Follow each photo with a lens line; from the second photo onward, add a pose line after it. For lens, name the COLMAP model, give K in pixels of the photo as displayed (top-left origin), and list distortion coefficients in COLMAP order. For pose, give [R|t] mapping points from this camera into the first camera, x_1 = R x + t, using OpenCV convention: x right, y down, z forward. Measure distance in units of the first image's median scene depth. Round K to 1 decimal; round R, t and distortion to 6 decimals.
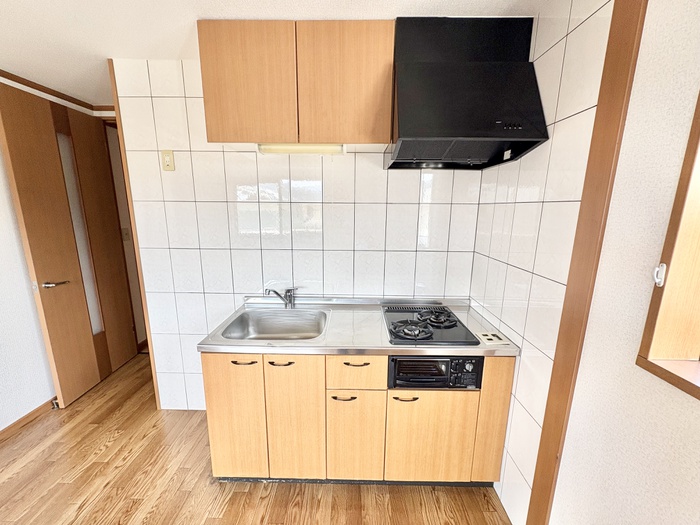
lens RADIAL K [[278.0, 0, 349.0], [0, 278.0, 261.4], [0, 0, 1]] dist [0.002189, 0.000175]
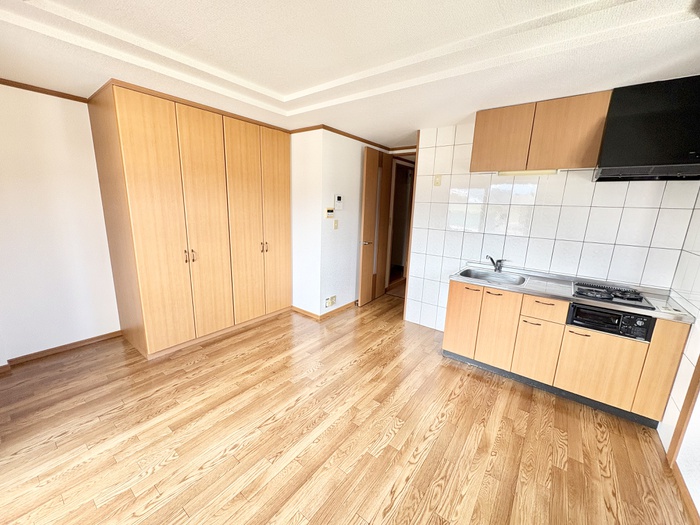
lens RADIAL K [[278.0, 0, 349.9], [0, 278.0, 262.3], [0, 0, 1]] dist [0.002189, 0.000175]
pose [[0.803054, 0.140691, -0.579060, 0.019529], [-0.139965, 0.989078, 0.046204, 0.187993], [0.579236, 0.043944, 0.813974, -0.903796]]
